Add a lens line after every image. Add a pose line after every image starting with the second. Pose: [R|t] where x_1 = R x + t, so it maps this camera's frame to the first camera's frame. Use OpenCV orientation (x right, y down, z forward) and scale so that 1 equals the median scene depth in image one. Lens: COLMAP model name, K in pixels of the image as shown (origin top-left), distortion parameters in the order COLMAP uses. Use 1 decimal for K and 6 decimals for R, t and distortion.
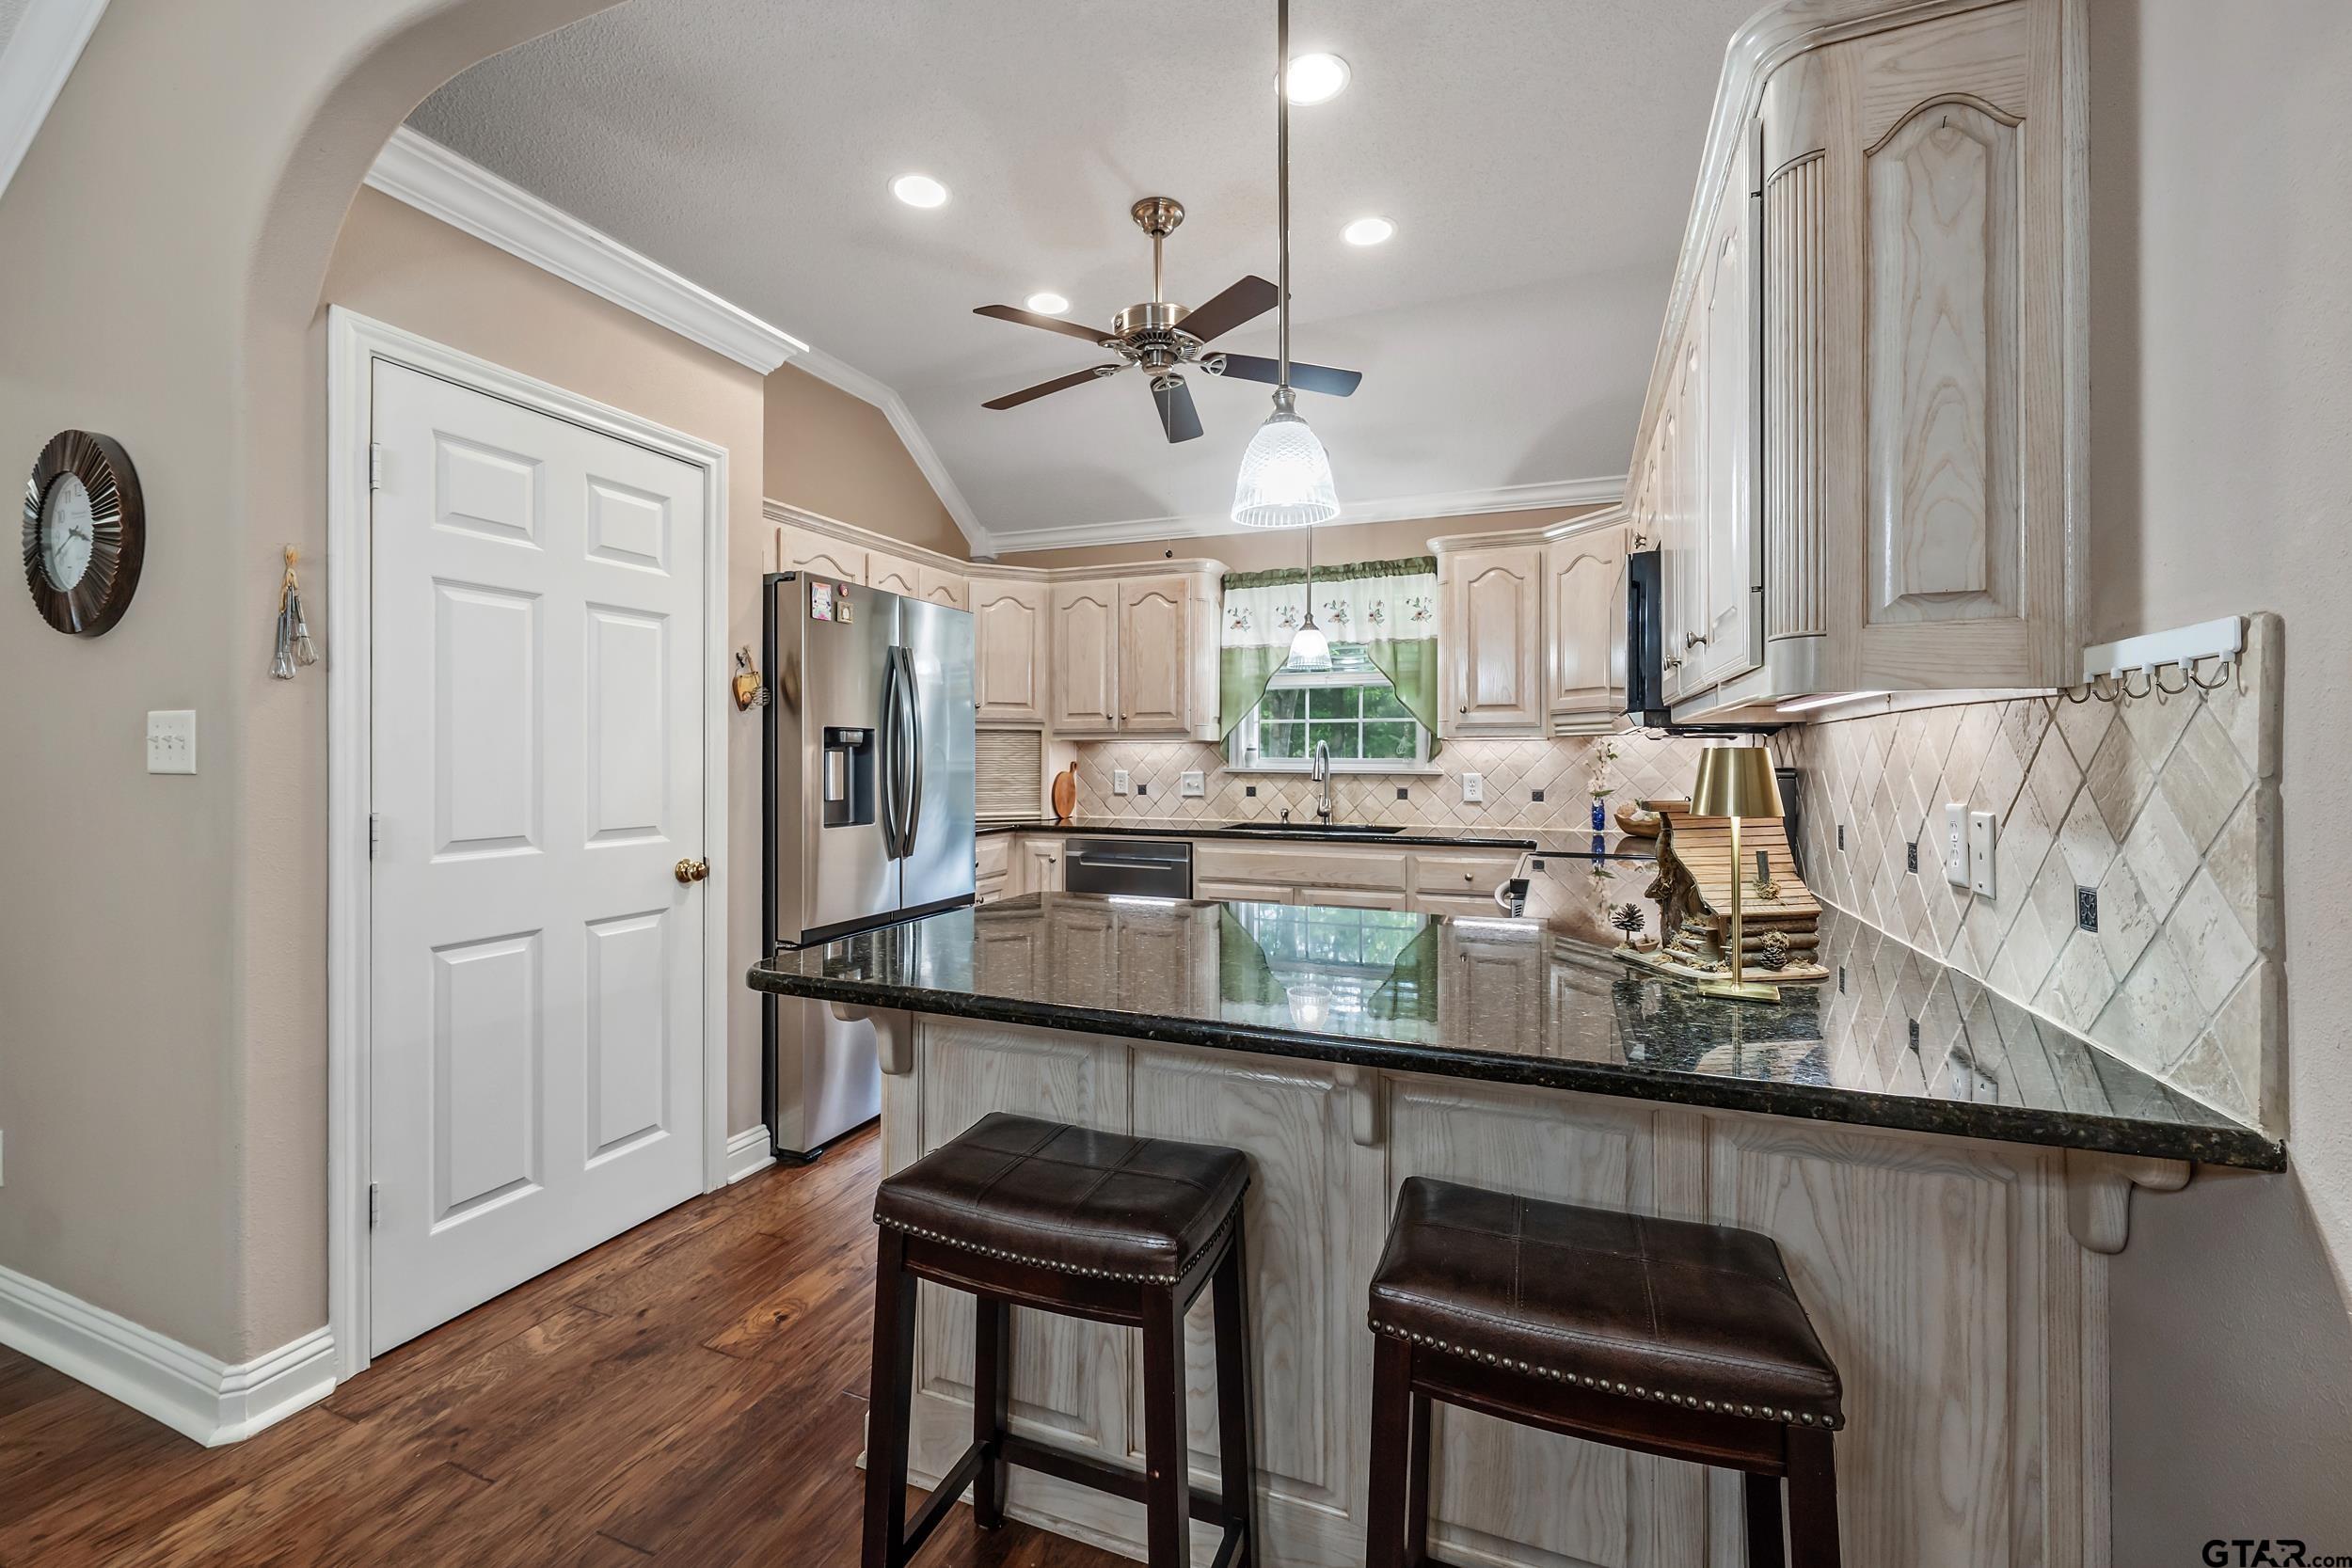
lens RADIAL K [[1010.0, 0, 1122.5], [0, 1010.0, 745.9], [0, 0, 1]] dist [-0.001028, 0.000358]
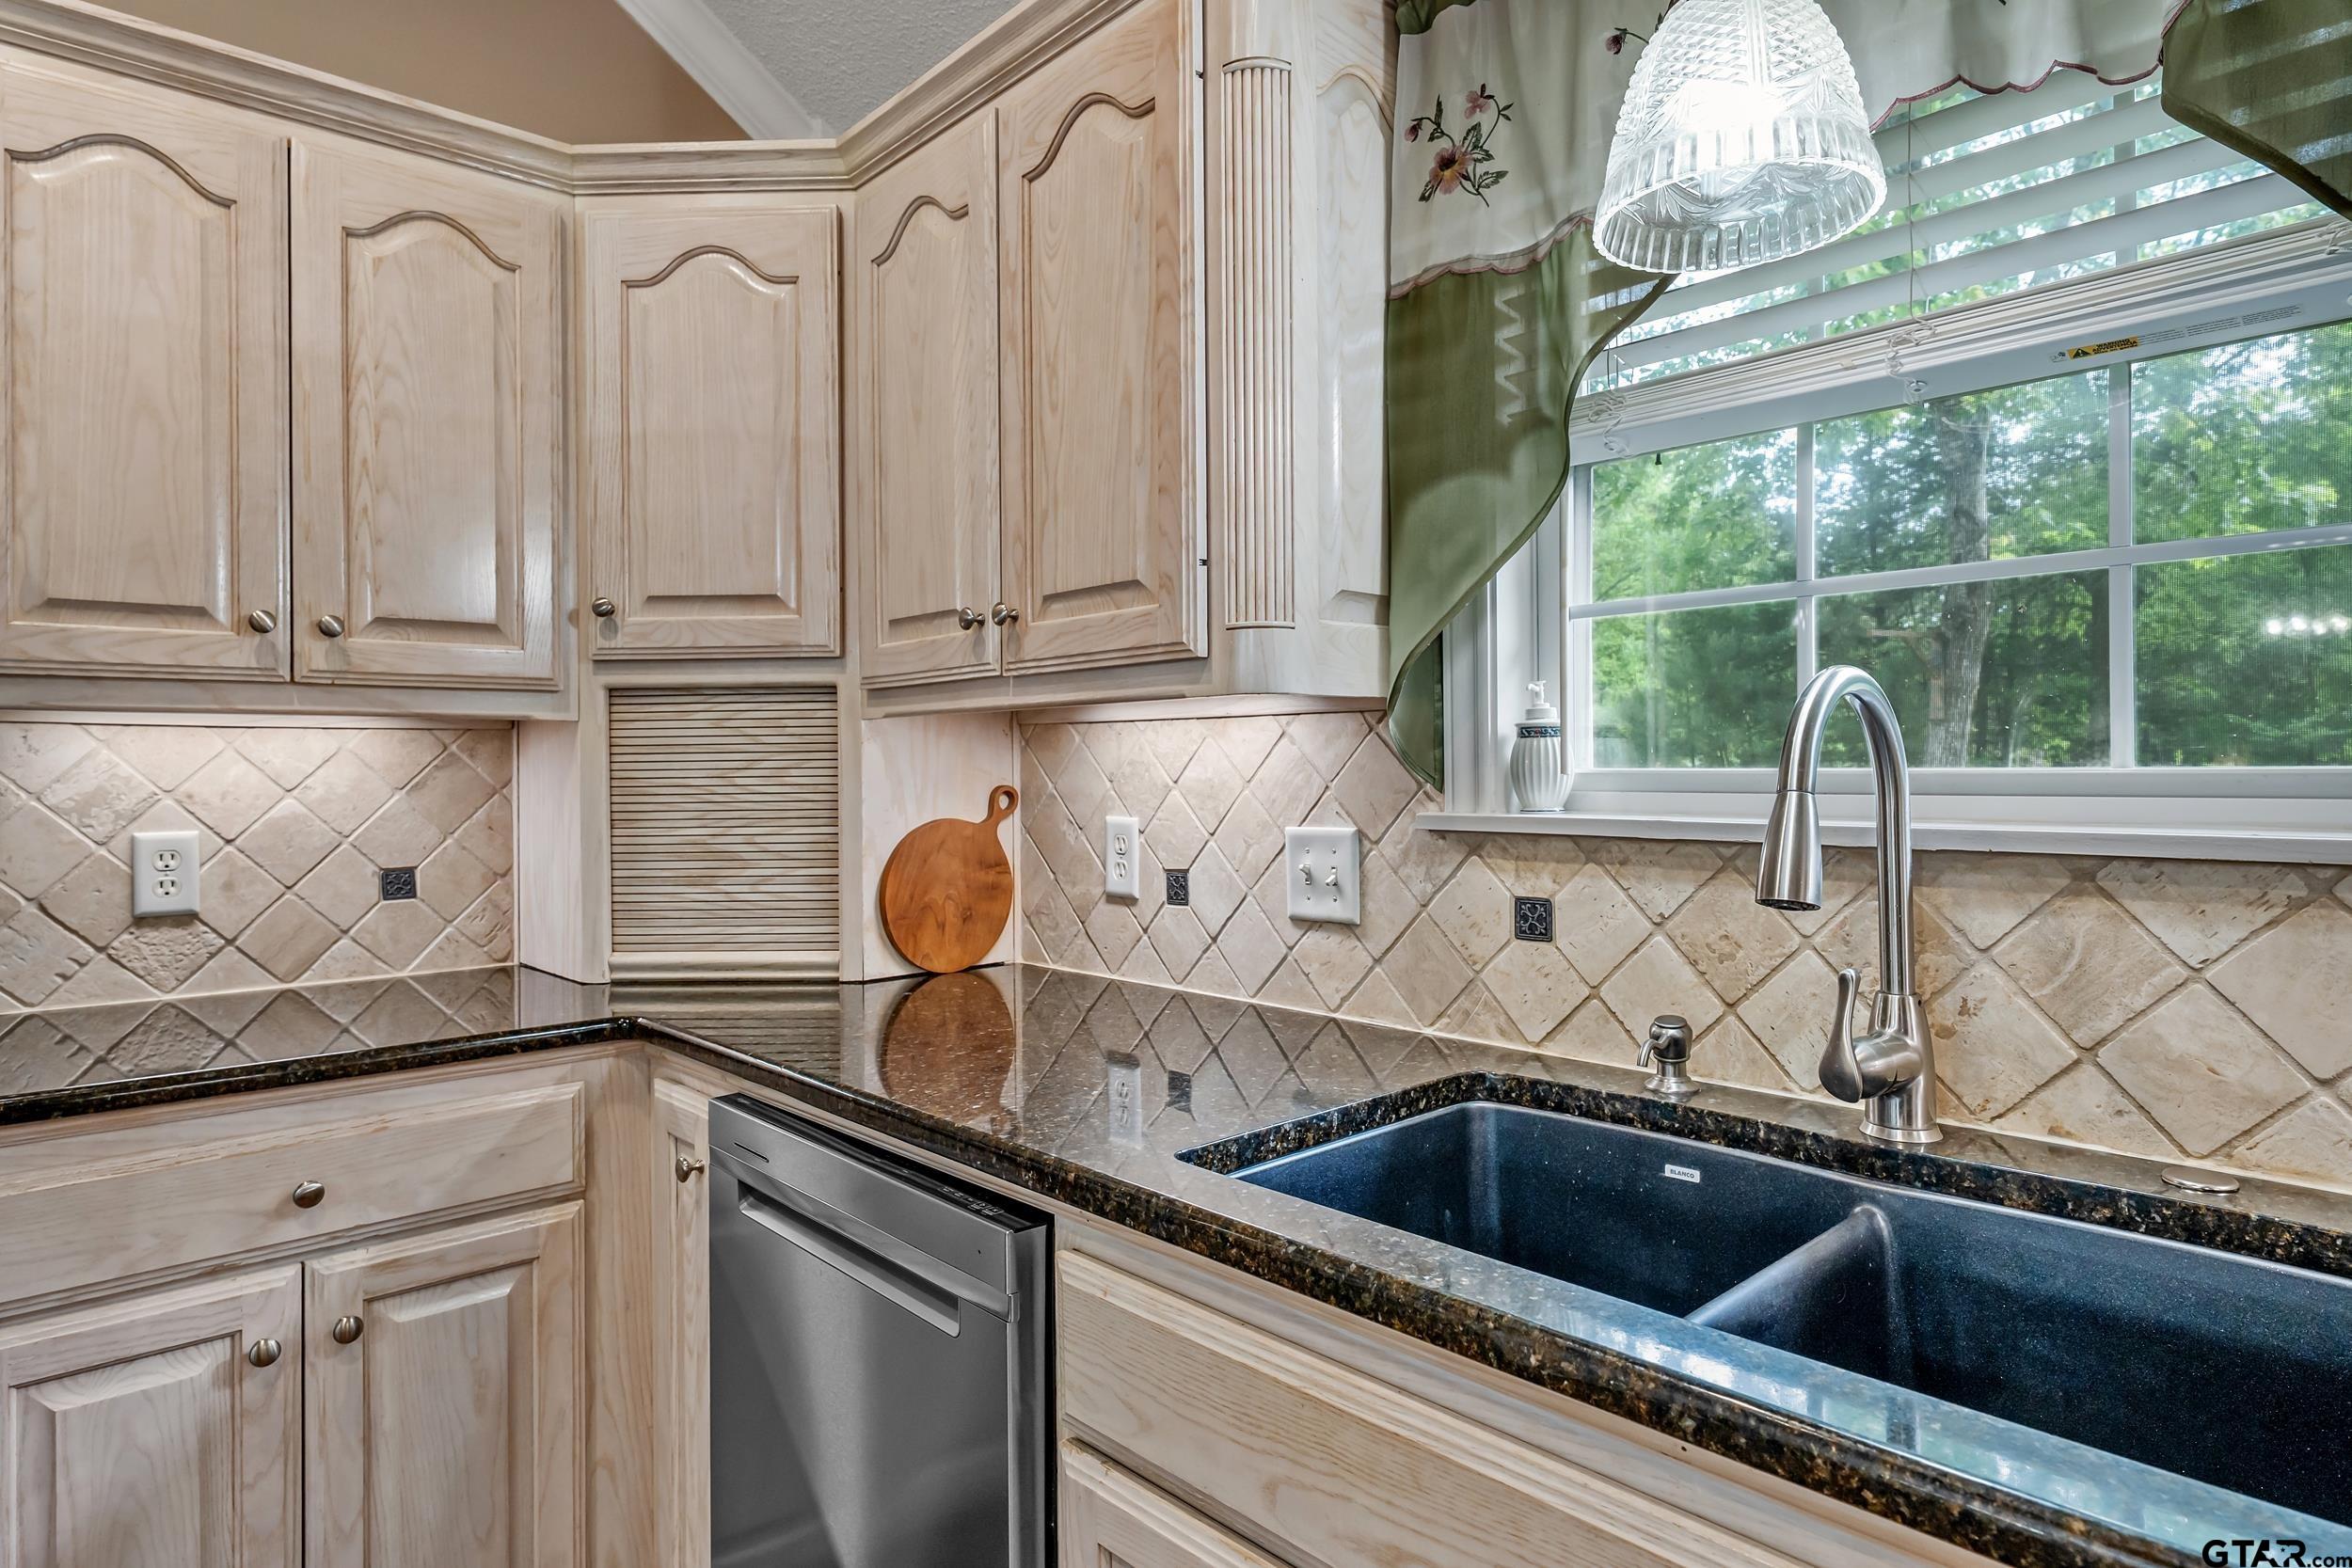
lens RADIAL K [[1308.9, 0, 1155.5], [0, 1308.9, 762.3], [0, 0, 1]] dist [-0.003124, -0.000257]
pose [[0.918995, -0.012772, -0.394063, 0.182125], [0.016346, 0.999850, 0.005715, 0.008079], [0.393931, -0.011693, 0.919066, 0.770902]]
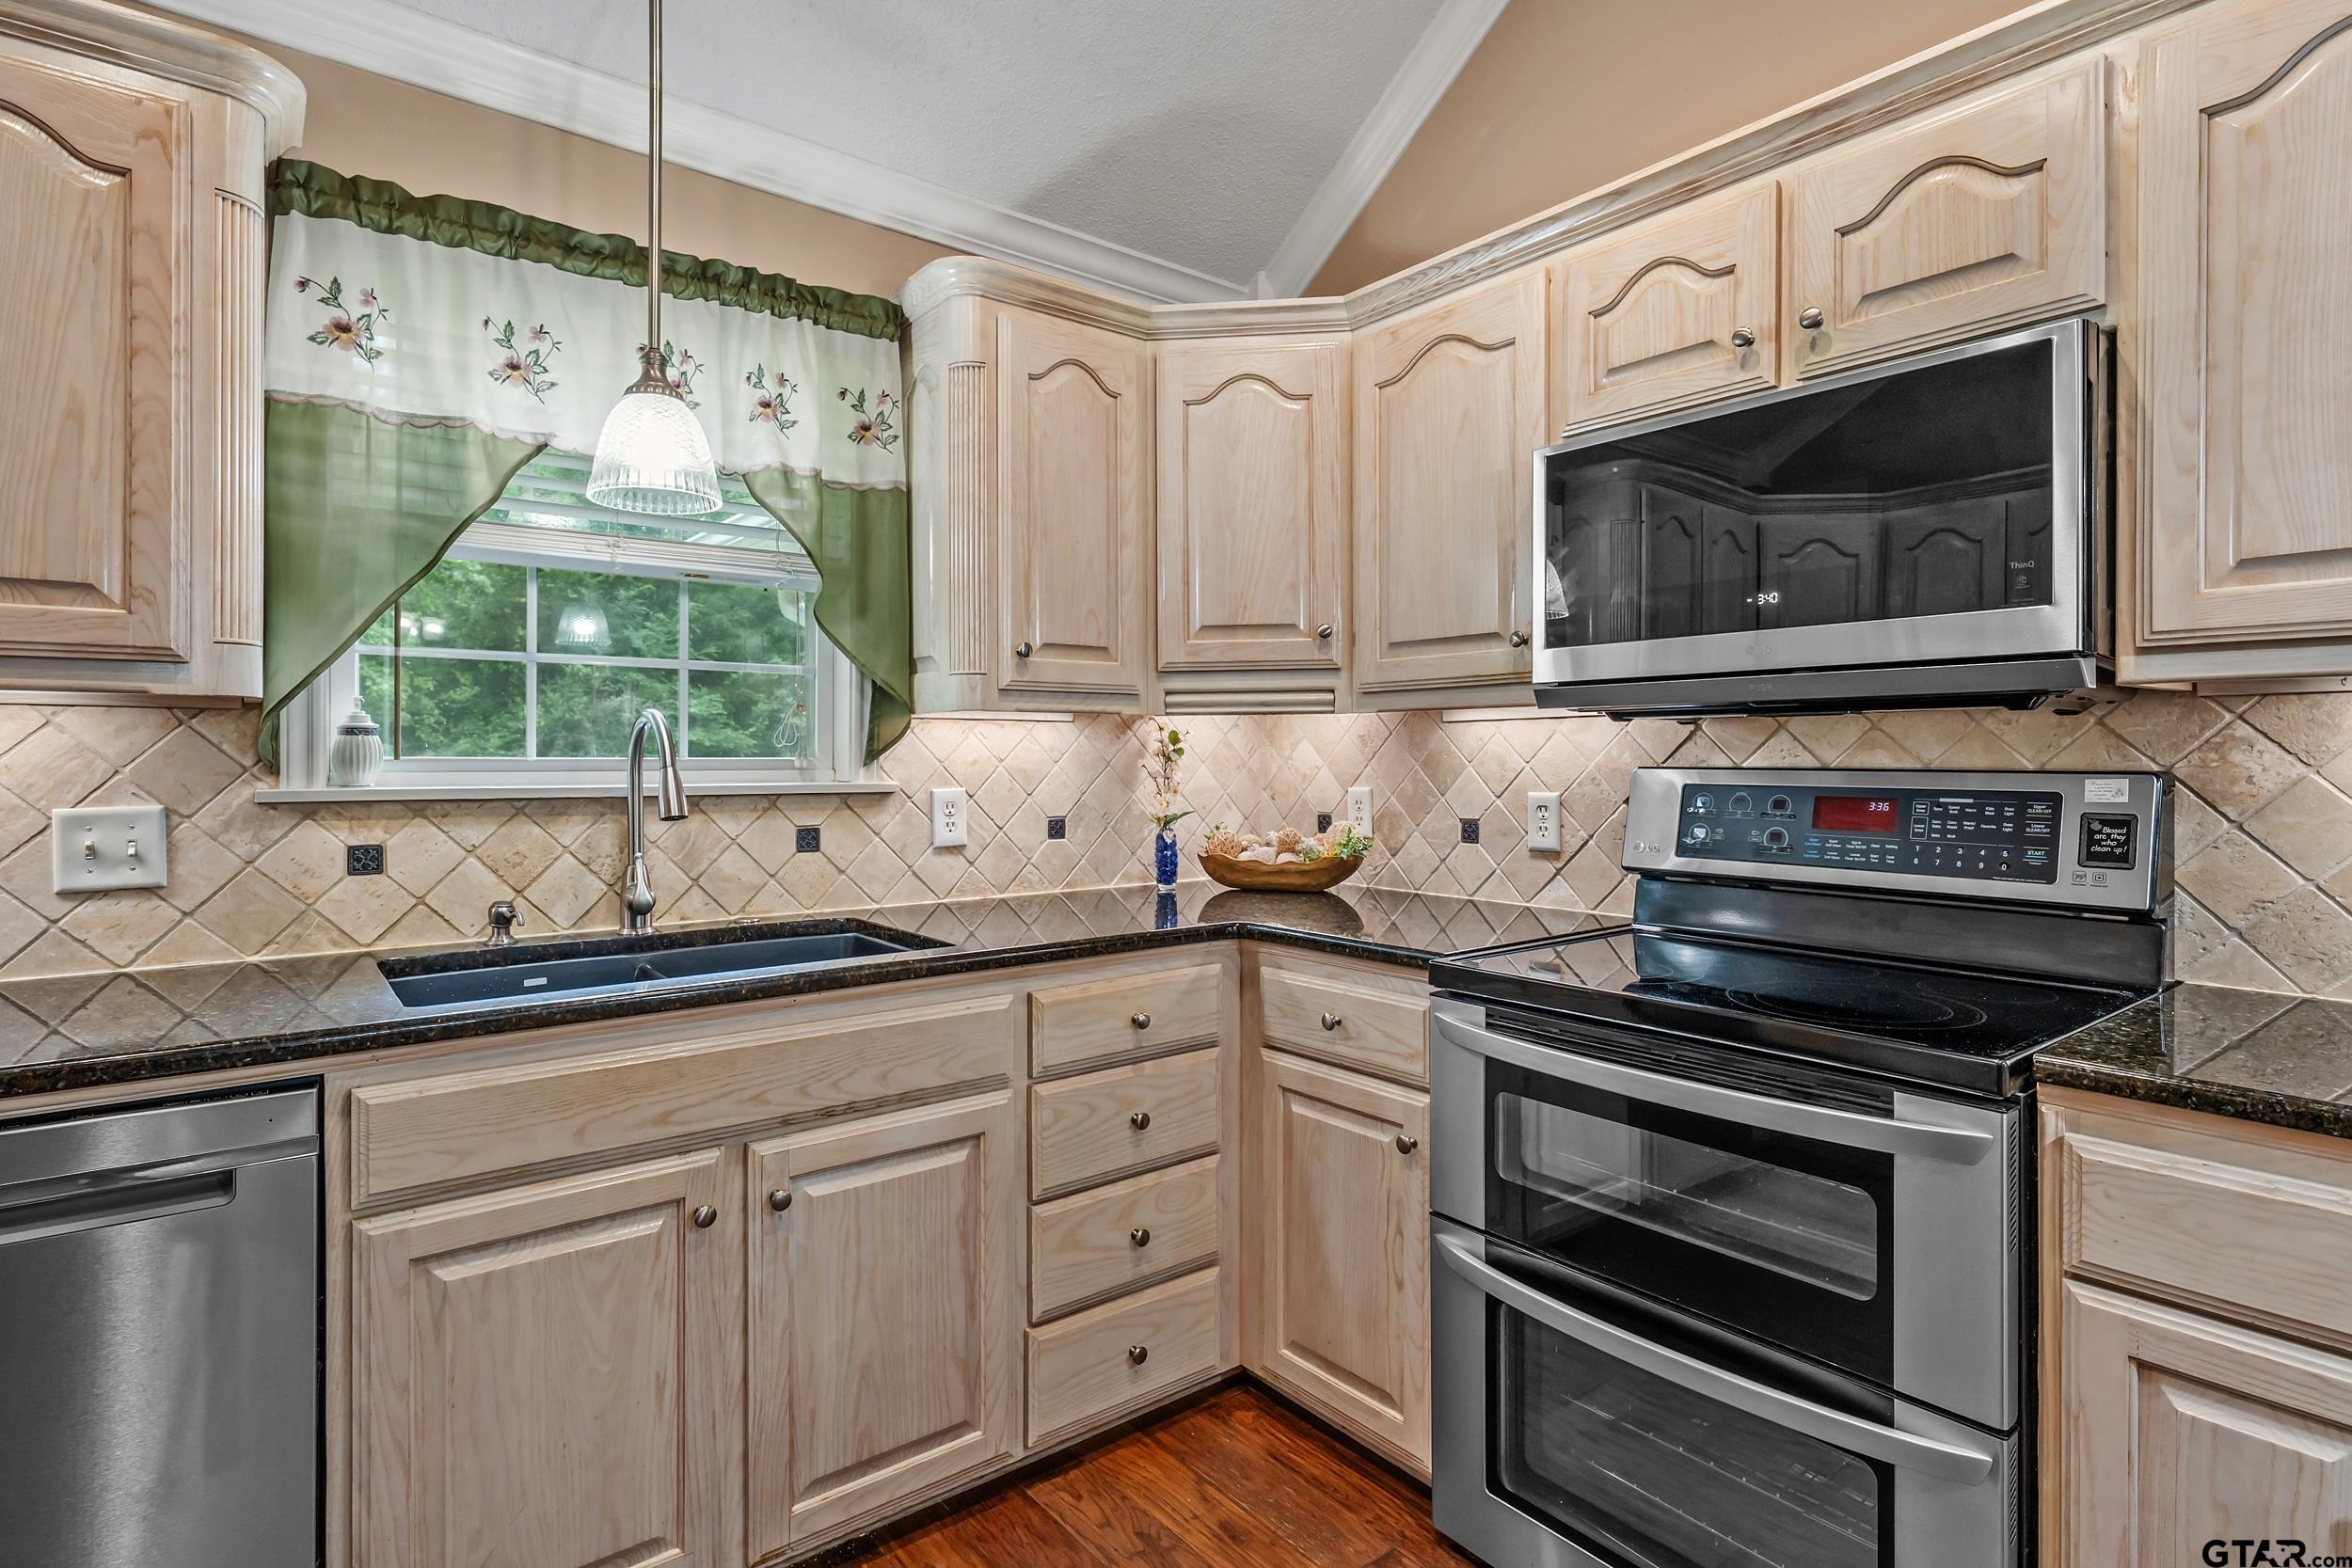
lens RADIAL K [[1185.0, 0, 1168.0], [0, 1185.0, 750.1], [0, 0, 1]] dist [0.003463, -0.001049]
pose [[0.455652, 0.002347, 0.890155, -0.106825], [-0.008633, 0.999961, 0.001783, 0.007450], [-0.890116, -0.008497, 0.455655, 0.653584]]
